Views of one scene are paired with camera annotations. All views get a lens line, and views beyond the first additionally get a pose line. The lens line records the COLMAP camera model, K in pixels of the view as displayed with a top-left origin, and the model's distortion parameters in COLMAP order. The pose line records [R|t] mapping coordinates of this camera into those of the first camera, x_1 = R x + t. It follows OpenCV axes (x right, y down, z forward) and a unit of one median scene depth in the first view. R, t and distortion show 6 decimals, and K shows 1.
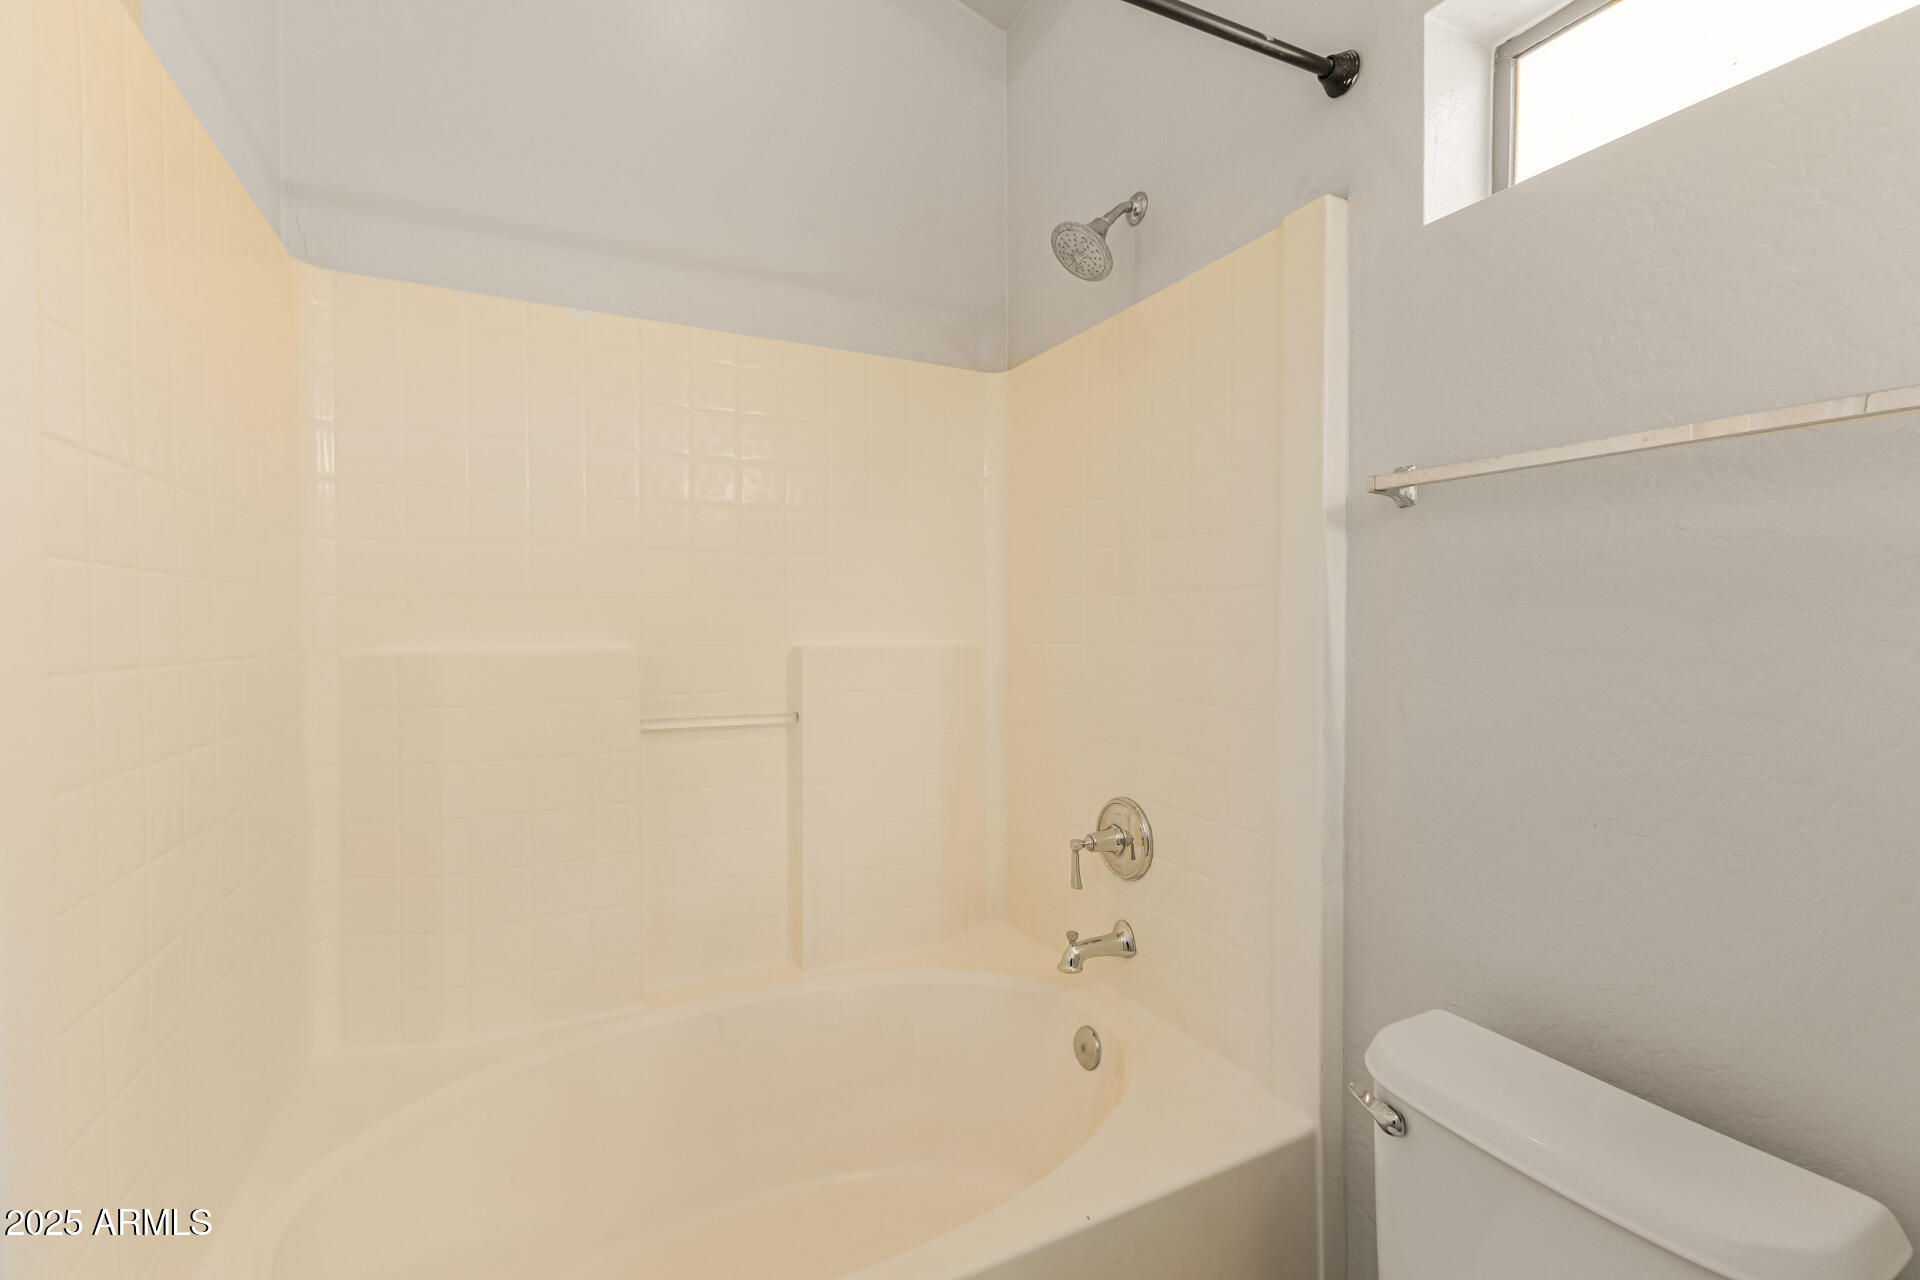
lens RADIAL K [[842.4, 0, 957.1], [0, 842.4, 637.6], [0, 0, 1]] dist [0.010715, -0.000304]
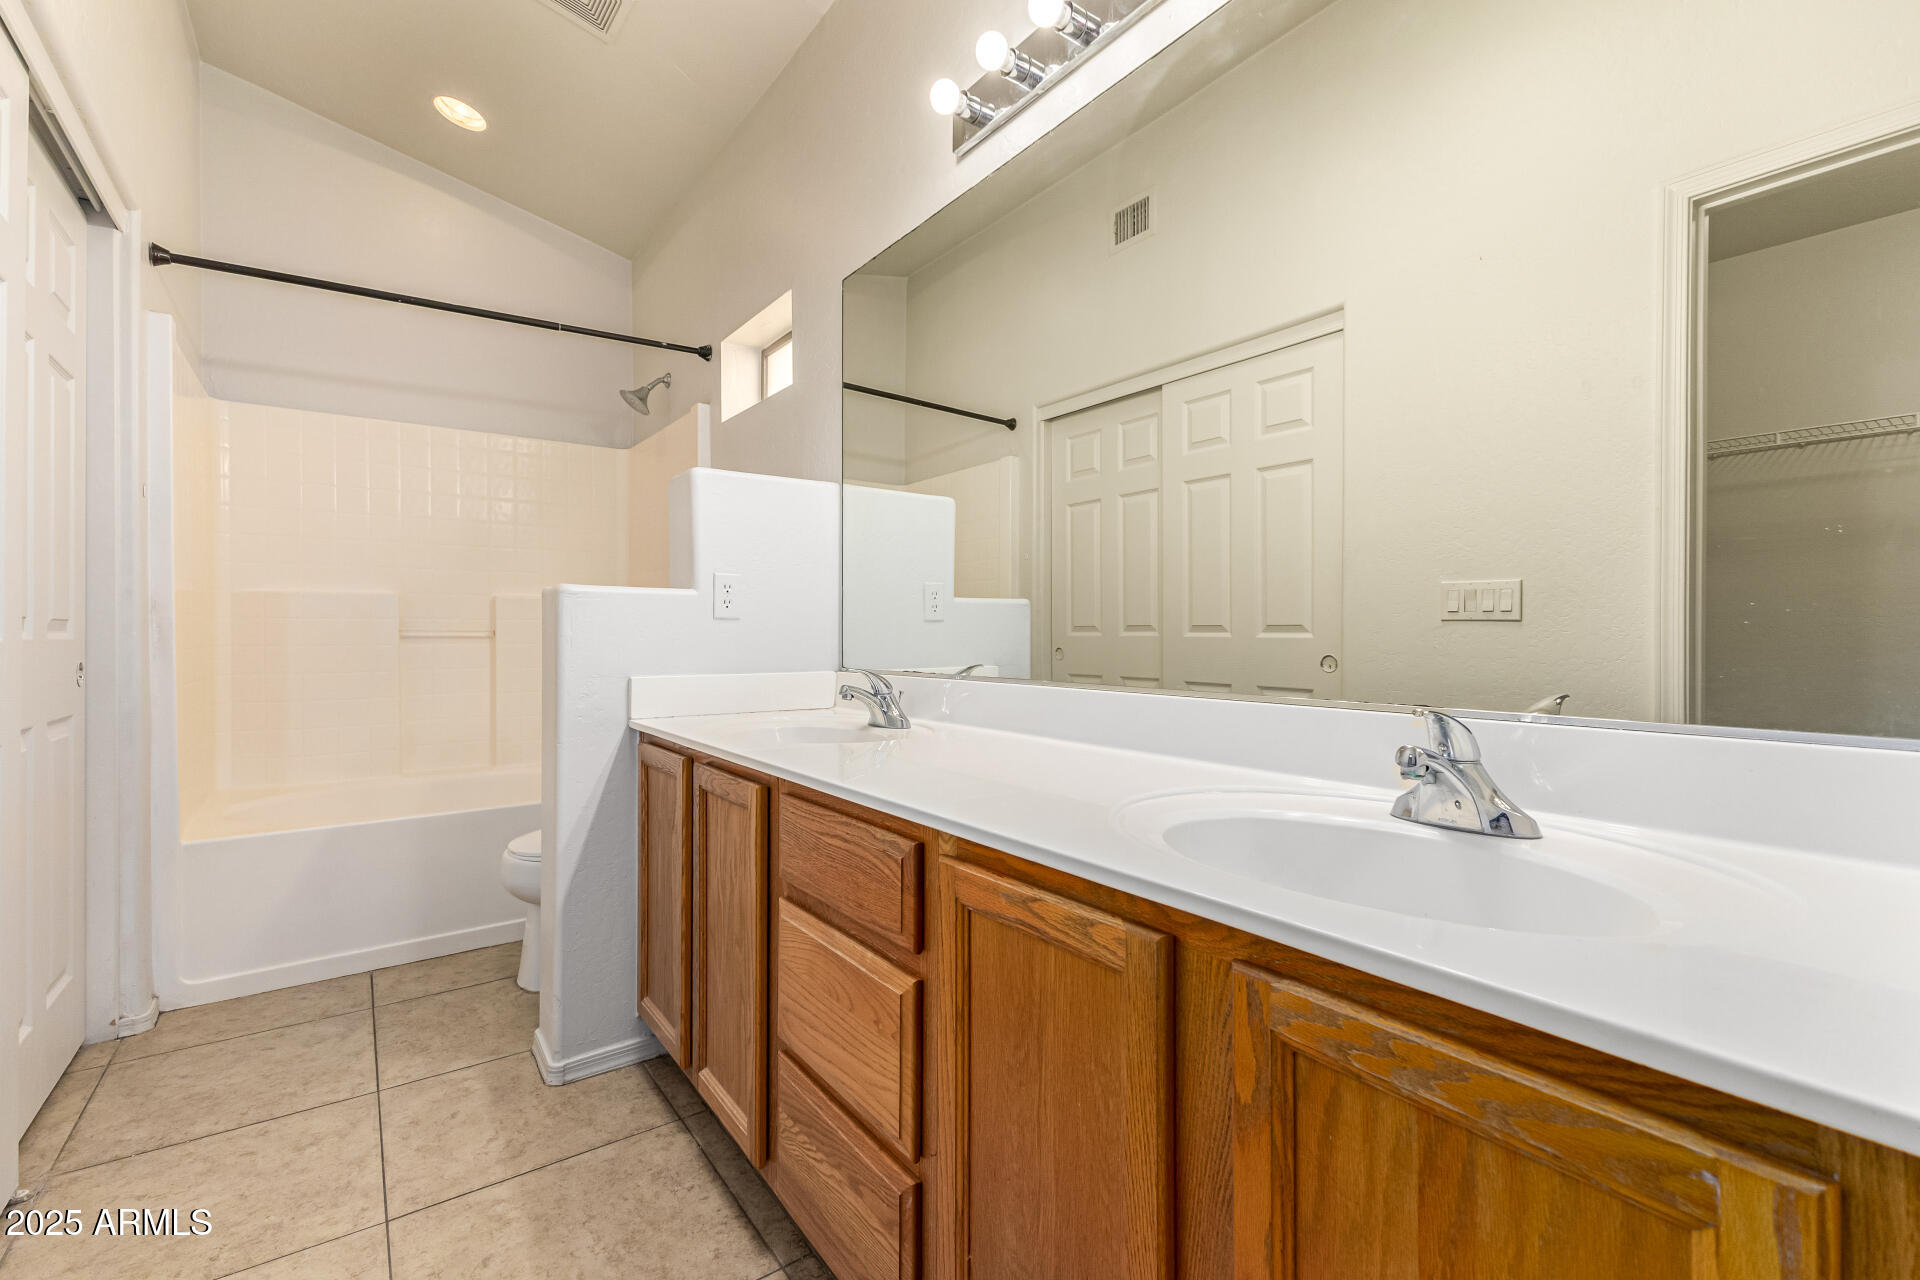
lens RADIAL K [[842.4, 0, 962.3], [0, 842.4, 643.5], [0, 0, 1]] dist [0.010715, -0.000304]
pose [[0.986762, 0.000424, 0.162173, 0.587950], [-0.000013, 0.999997, -0.002534, 0.134093], [-0.162174, 0.002499, 0.986759, -1.135594]]
